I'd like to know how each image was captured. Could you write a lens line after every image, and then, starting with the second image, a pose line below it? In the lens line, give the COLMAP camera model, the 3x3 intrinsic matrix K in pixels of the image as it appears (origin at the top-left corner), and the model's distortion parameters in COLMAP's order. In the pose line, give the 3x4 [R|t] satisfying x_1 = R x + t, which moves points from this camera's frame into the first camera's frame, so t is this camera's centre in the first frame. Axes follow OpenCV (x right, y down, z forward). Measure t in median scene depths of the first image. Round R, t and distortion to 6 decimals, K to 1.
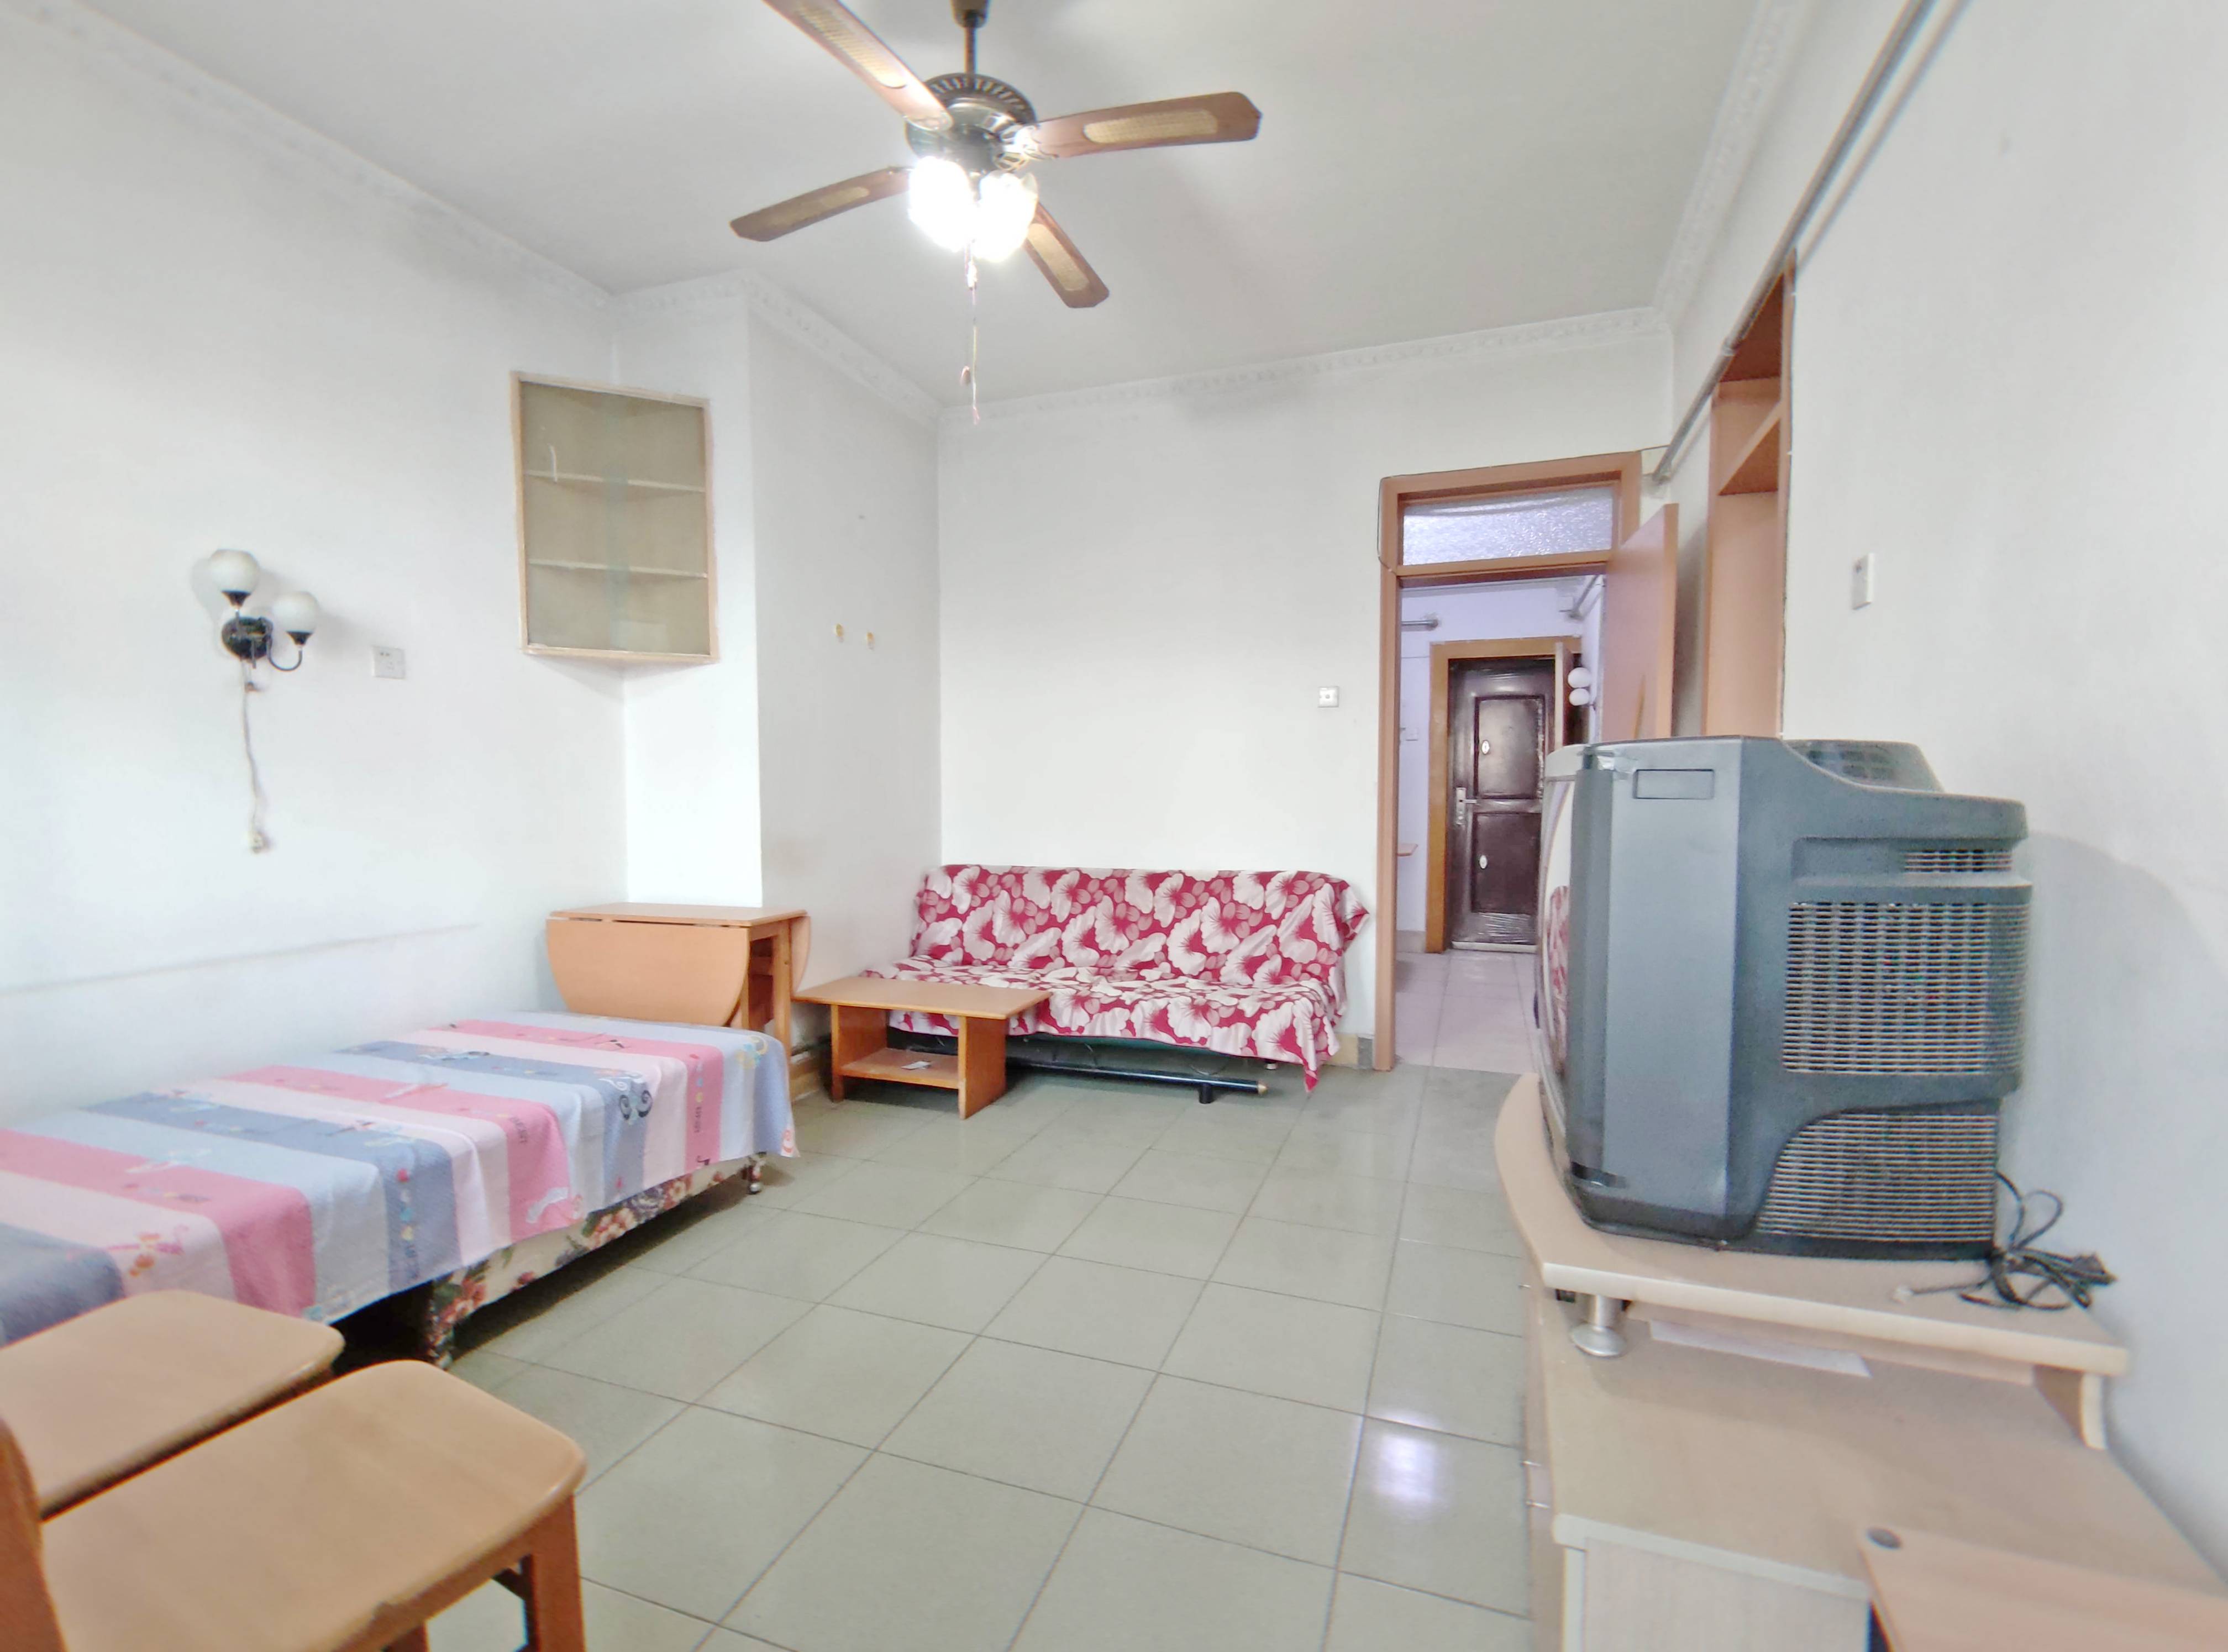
lens RADIAL K [[1028.0, 0, 1113.5], [0, 1028.0, 836.6], [0, 0, 1]] dist [0.000598, -0.000031]
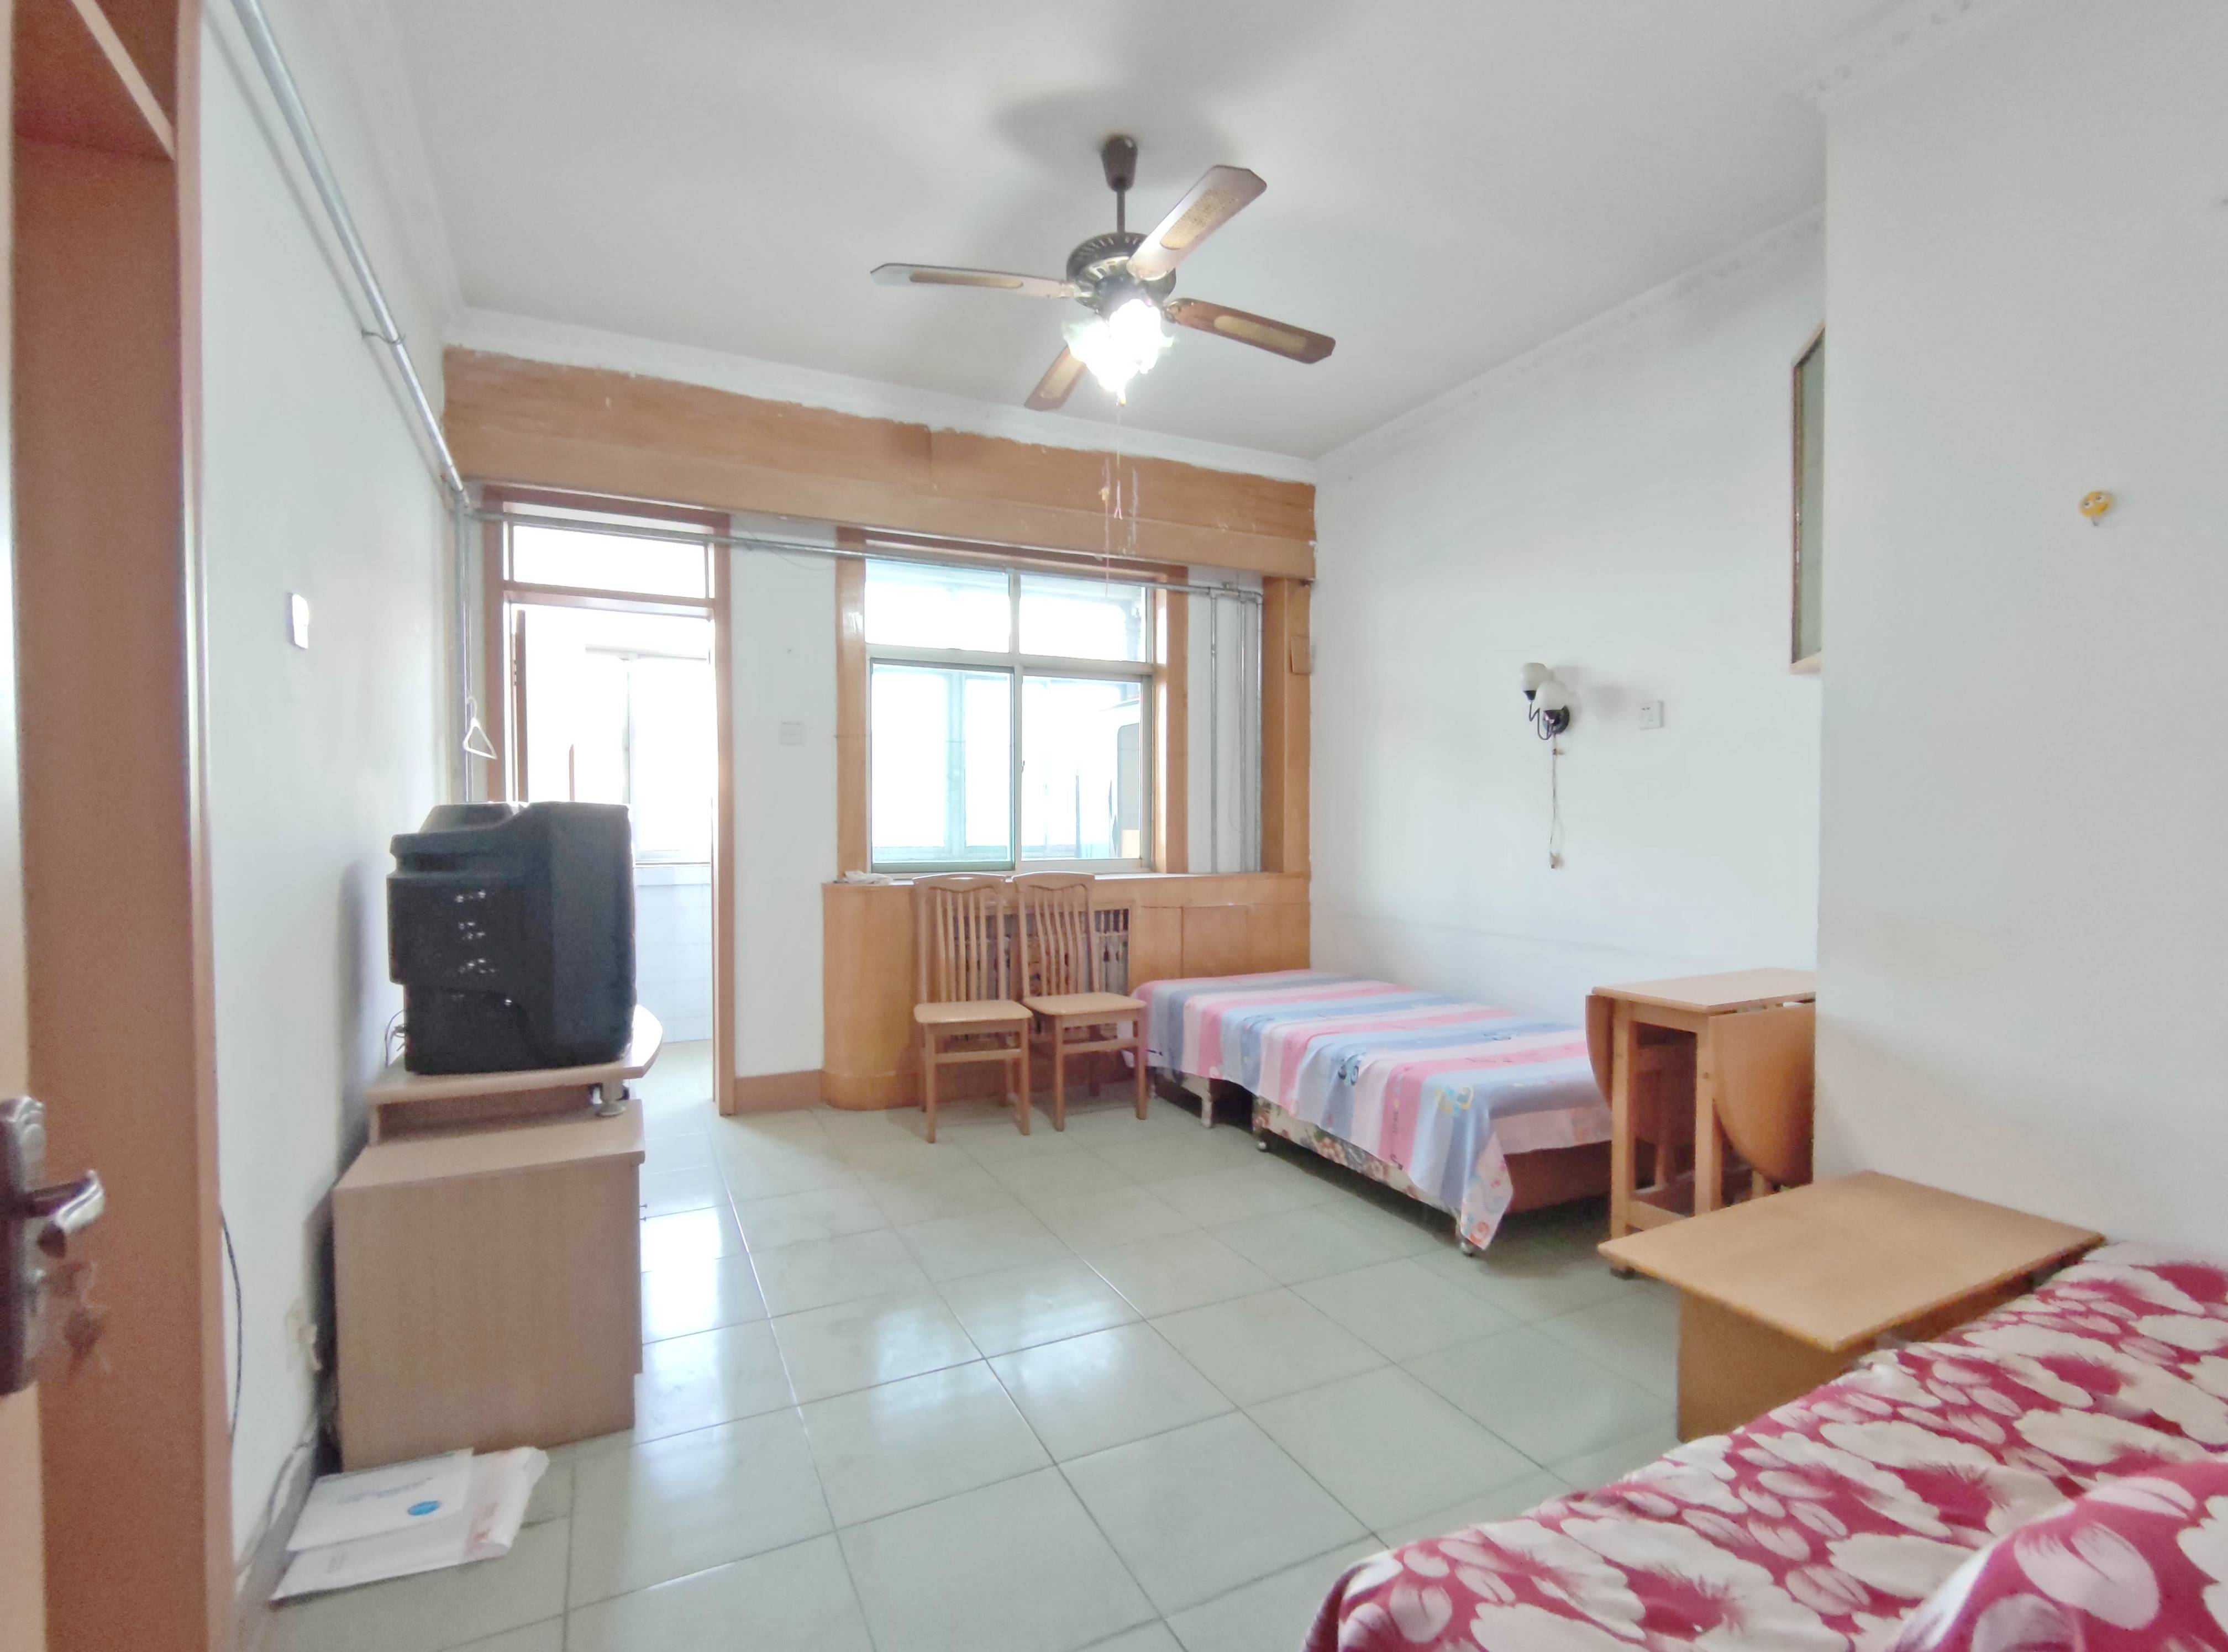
lens RADIAL K [[1028.0, 0, 1111.9], [0, 1028.0, 825.5], [0, 0, 1]] dist [0.000598, -0.000031]
pose [[-0.694200, 0.014169, -0.719642, 0.648915], [-0.030004, 0.998368, 0.048601, -0.099317], [0.719156, 0.055331, -0.692642, 1.626626]]
